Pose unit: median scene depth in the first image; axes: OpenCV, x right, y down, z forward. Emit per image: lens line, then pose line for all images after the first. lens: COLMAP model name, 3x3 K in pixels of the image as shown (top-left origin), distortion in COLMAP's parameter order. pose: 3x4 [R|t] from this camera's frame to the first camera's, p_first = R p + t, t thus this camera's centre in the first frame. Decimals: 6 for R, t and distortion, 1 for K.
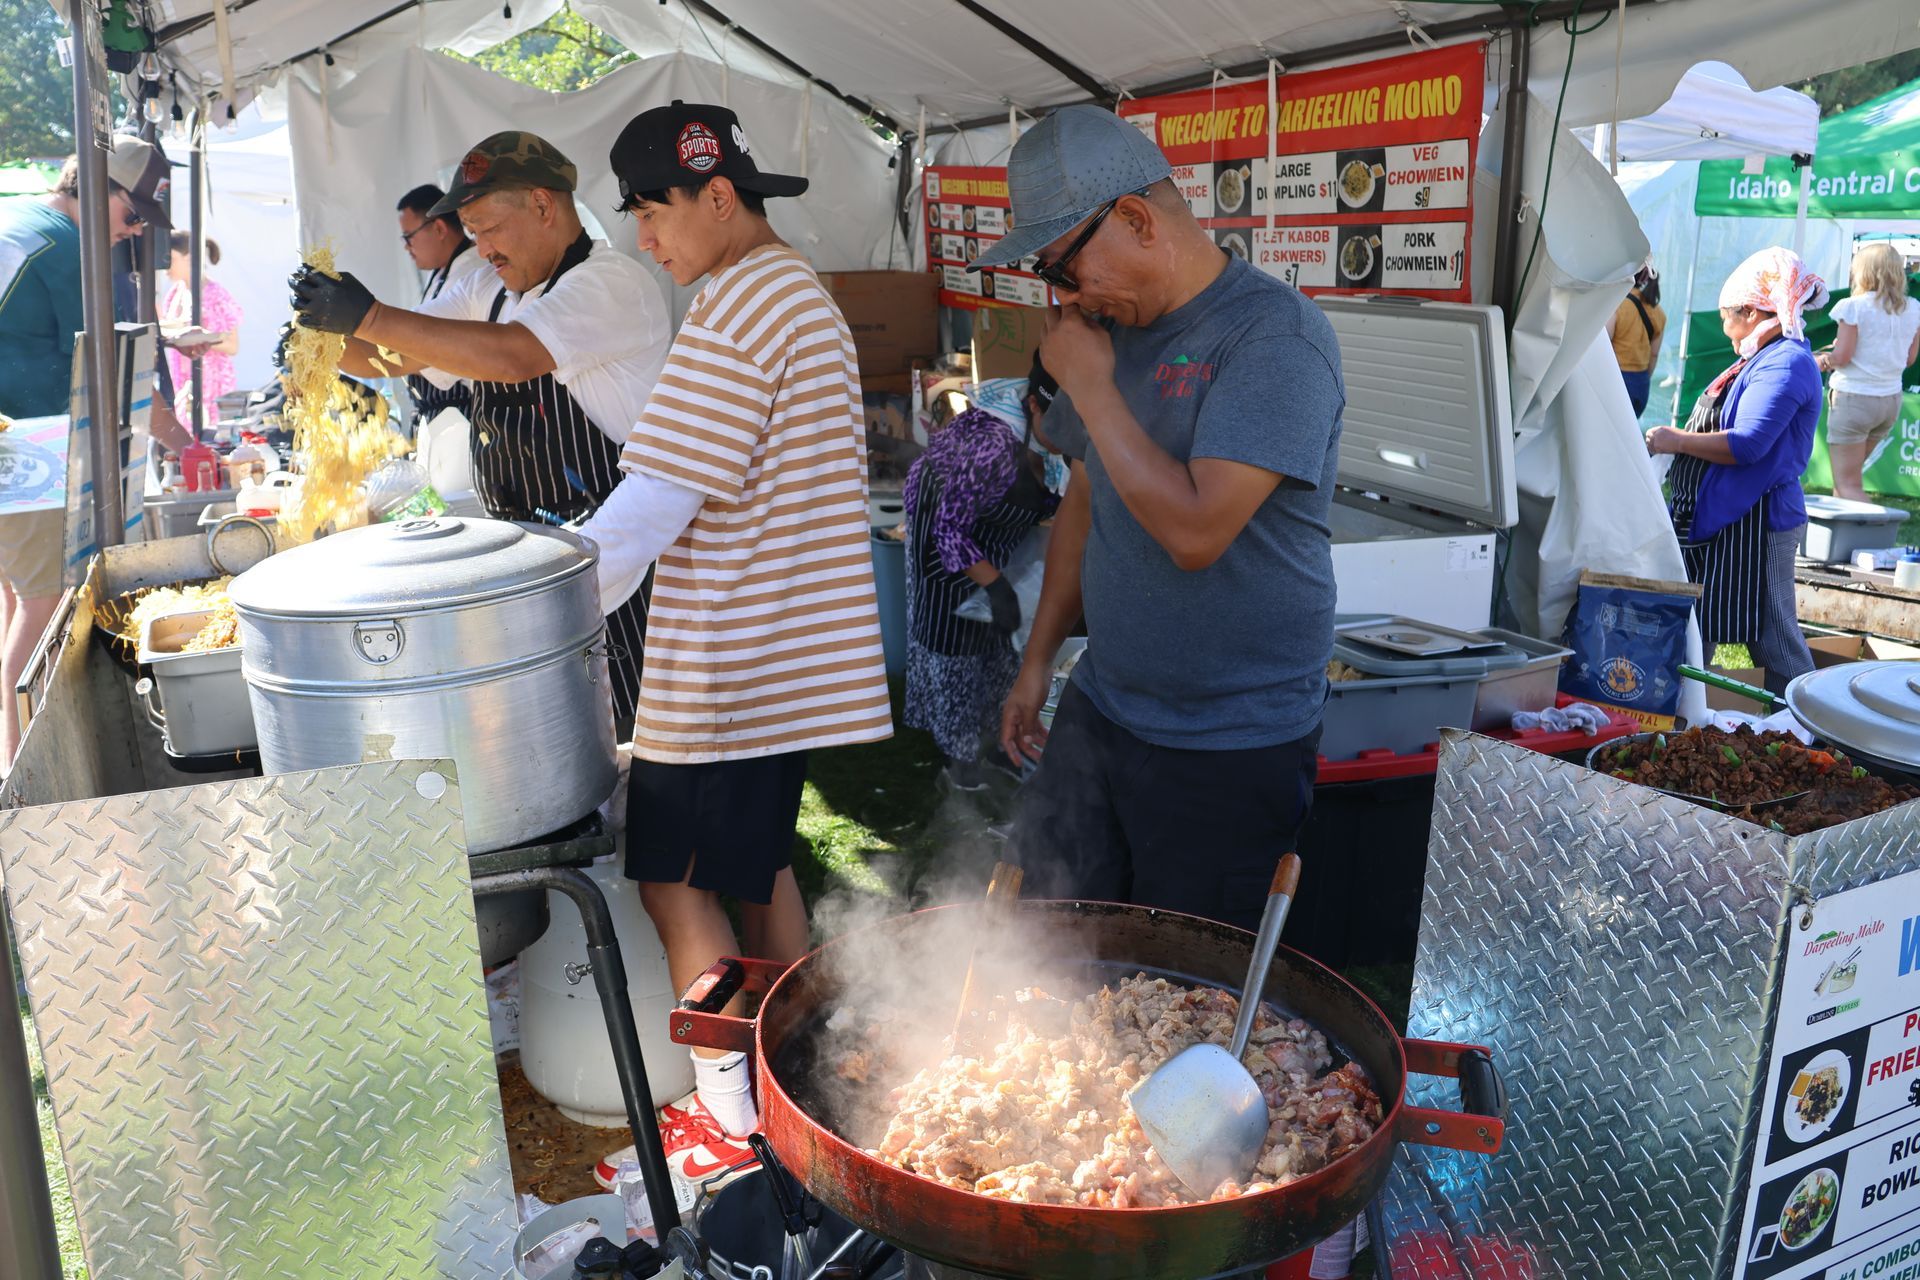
lens RADIAL K [[1594.2, 0, 960.0], [0, 1594.2, 640.0], [0, 0, 1]] dist [-0.164999, 0.137384]
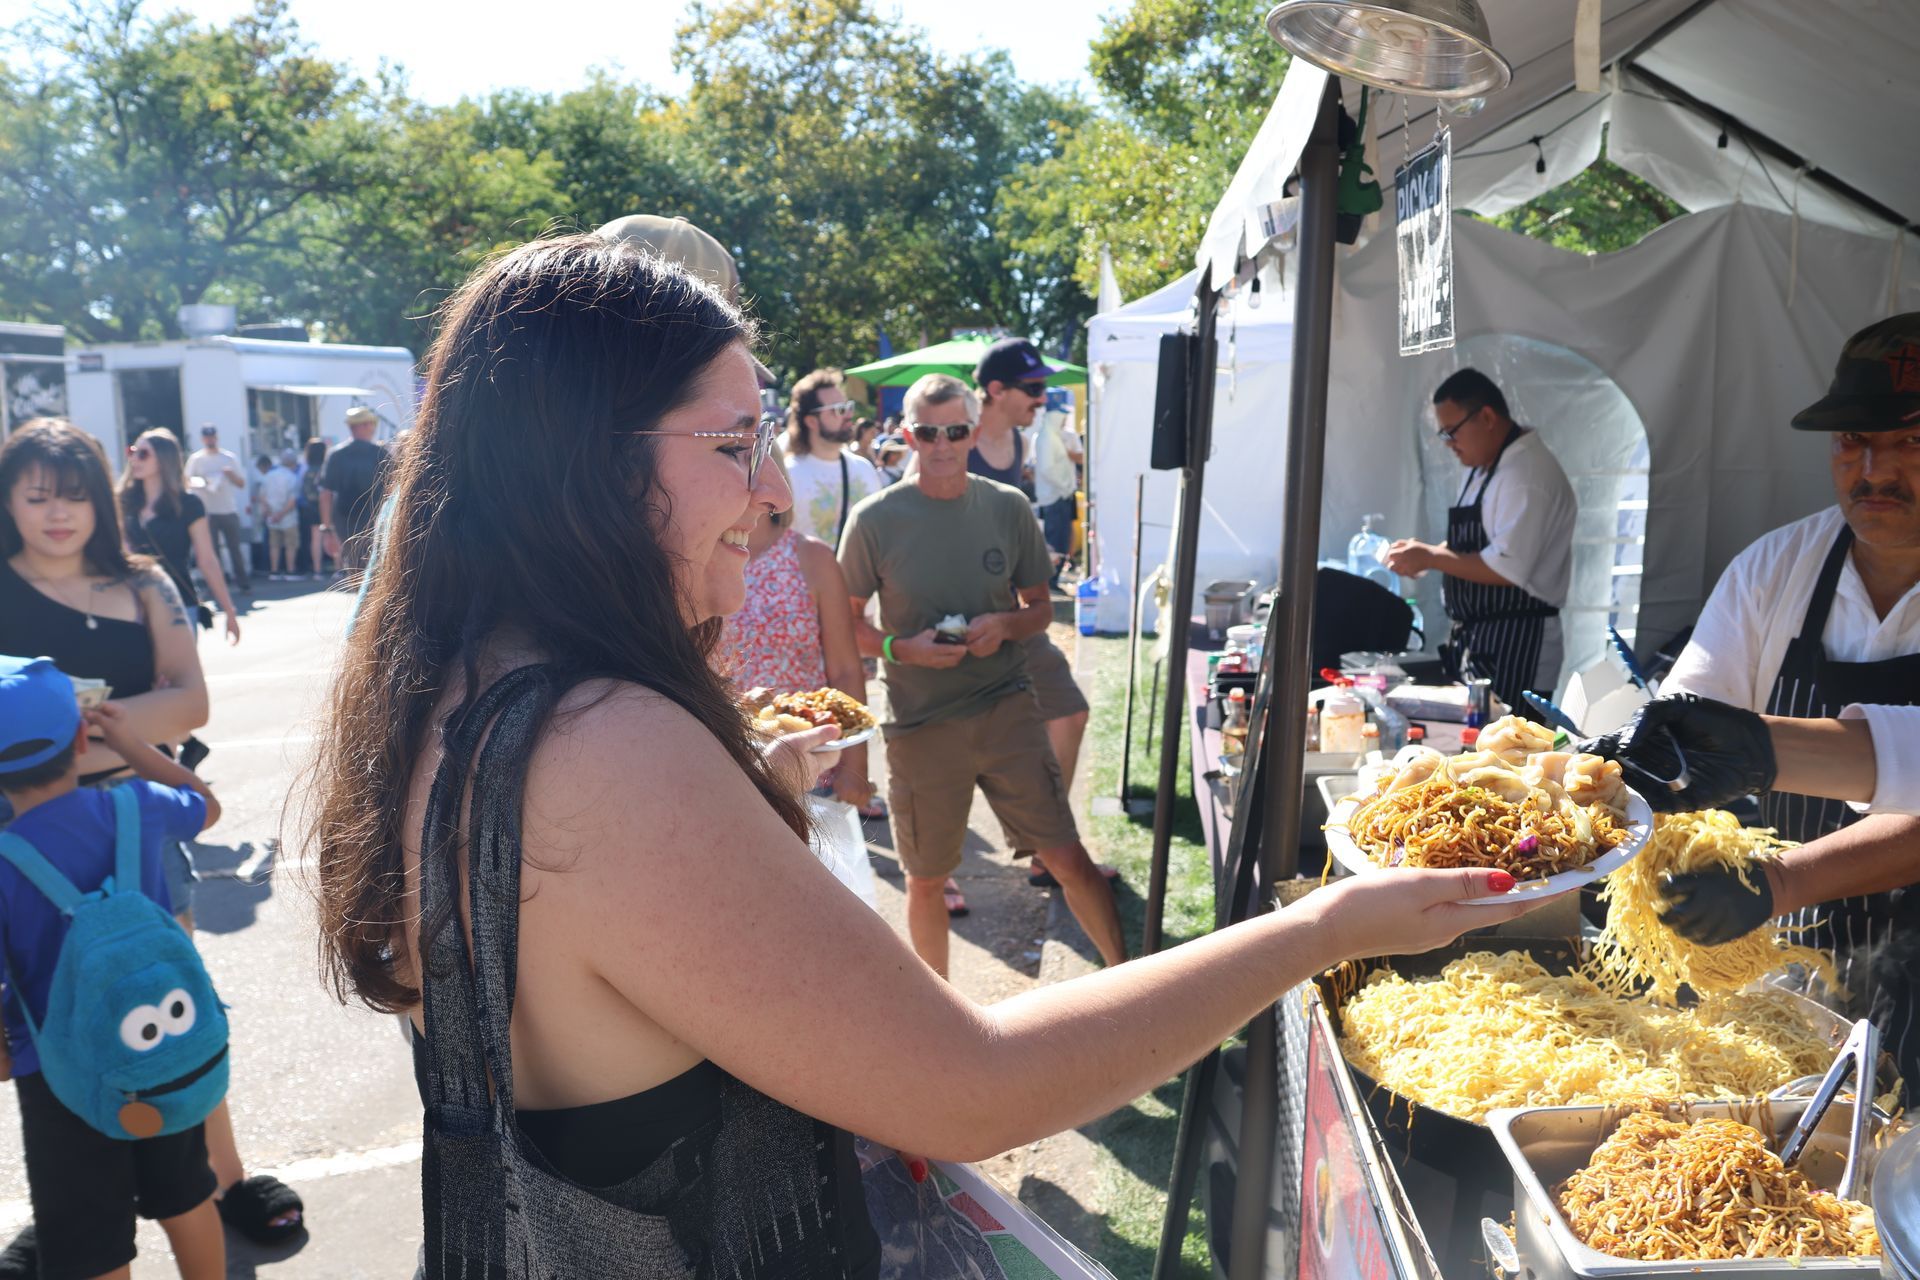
lens RADIAL K [[1588.0, 0, 951.7], [0, 1588.0, 619.8], [0, 0, 1]] dist [-0.154251, 0.119881]
pose [[0.866994, 0.045243, -0.496260, -0.195404], [-0.099692, 0.991485, -0.083775, -0.062256], [0.488244, 0.122105, 0.864123, 0.154780]]
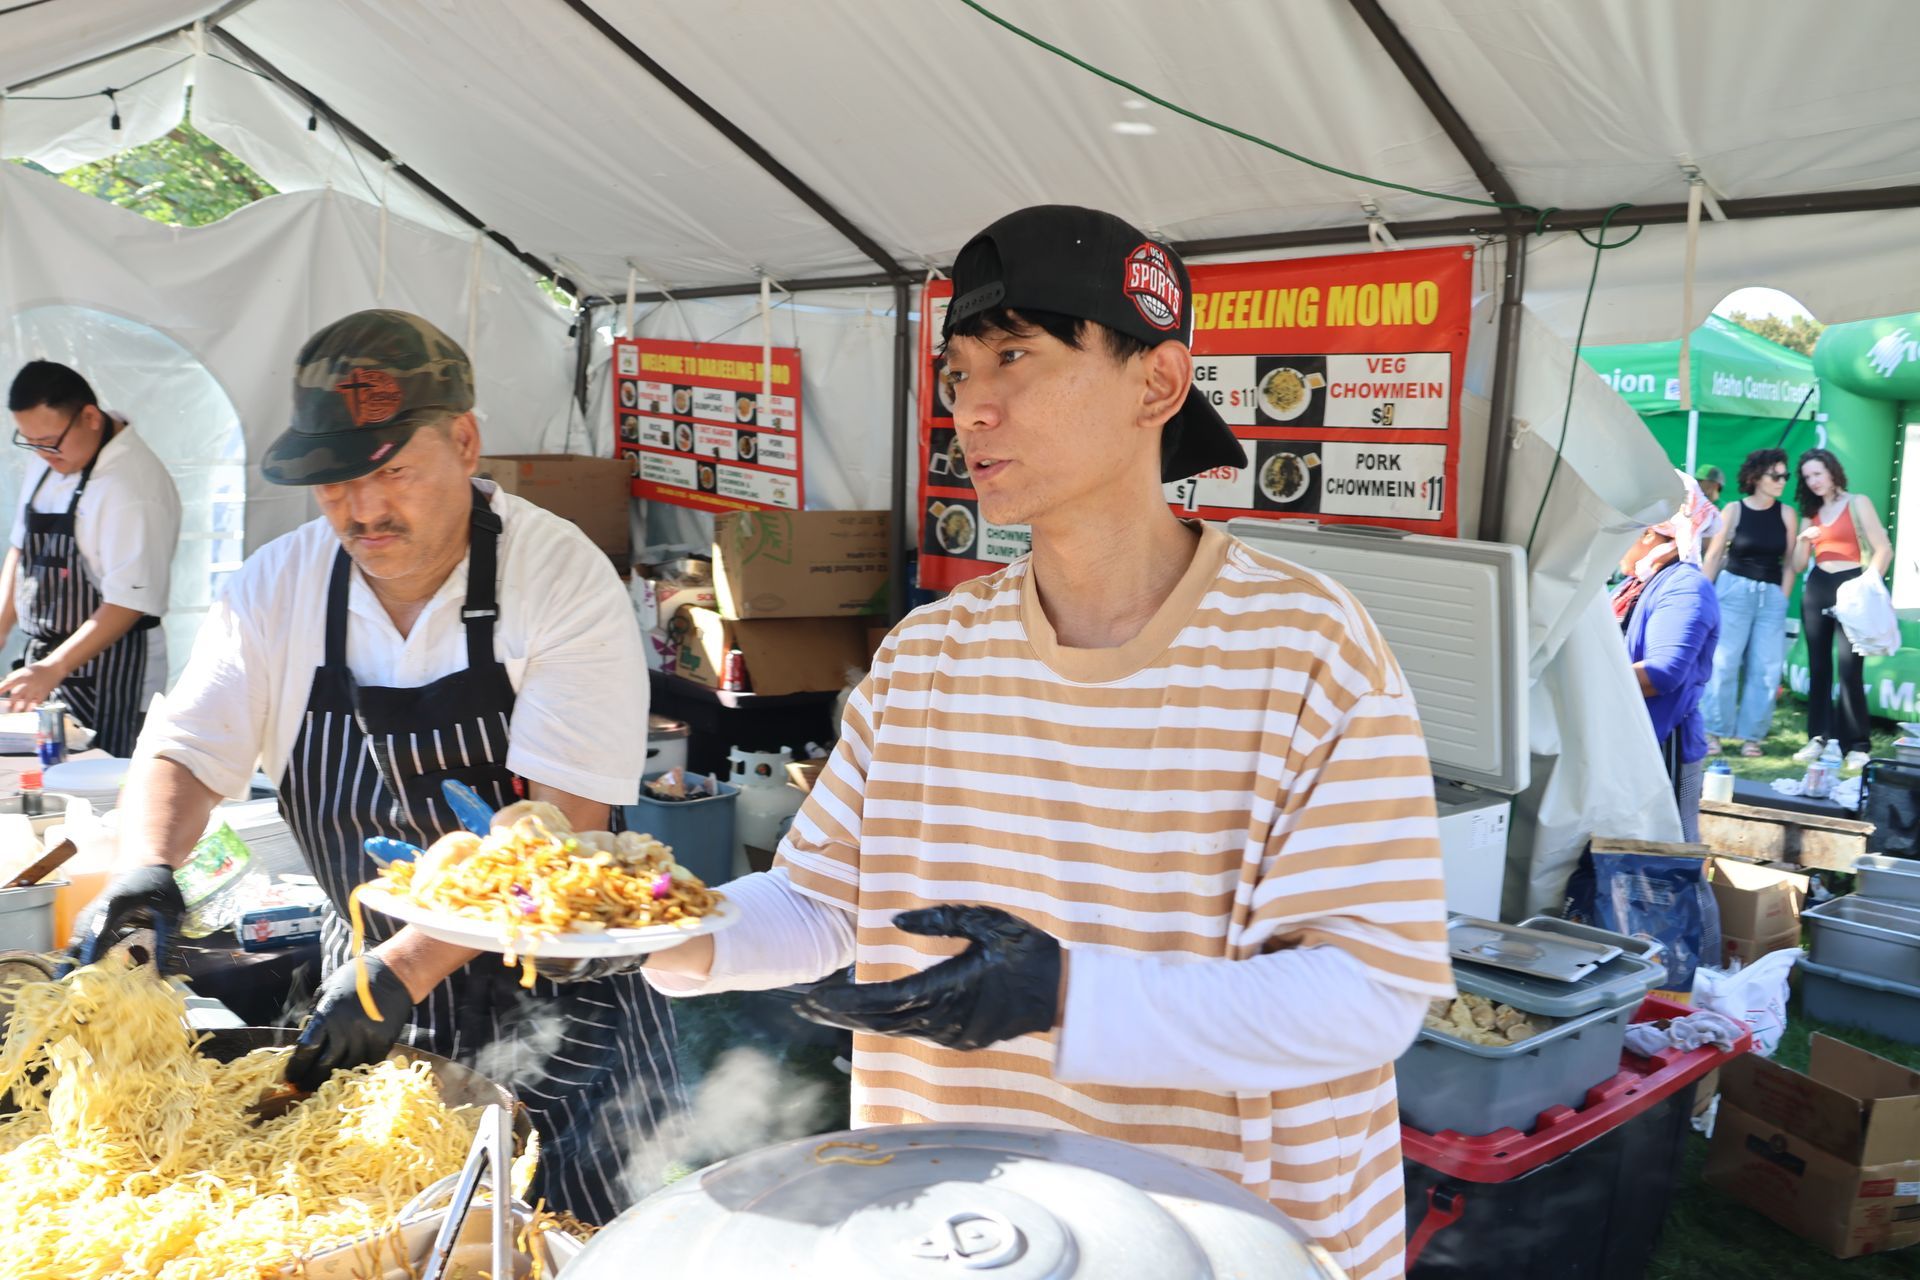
lens RADIAL K [[1588.0, 0, 951.7], [0, 1588.0, 619.8], [0, 0, 1]] dist [-0.154251, 0.119881]
pose [[0.948216, -0.006970, 0.317549, -0.193760], [0.041878, 0.993775, -0.103238, -0.077447], [-0.314852, 0.111190, 0.942605, 0.223949]]
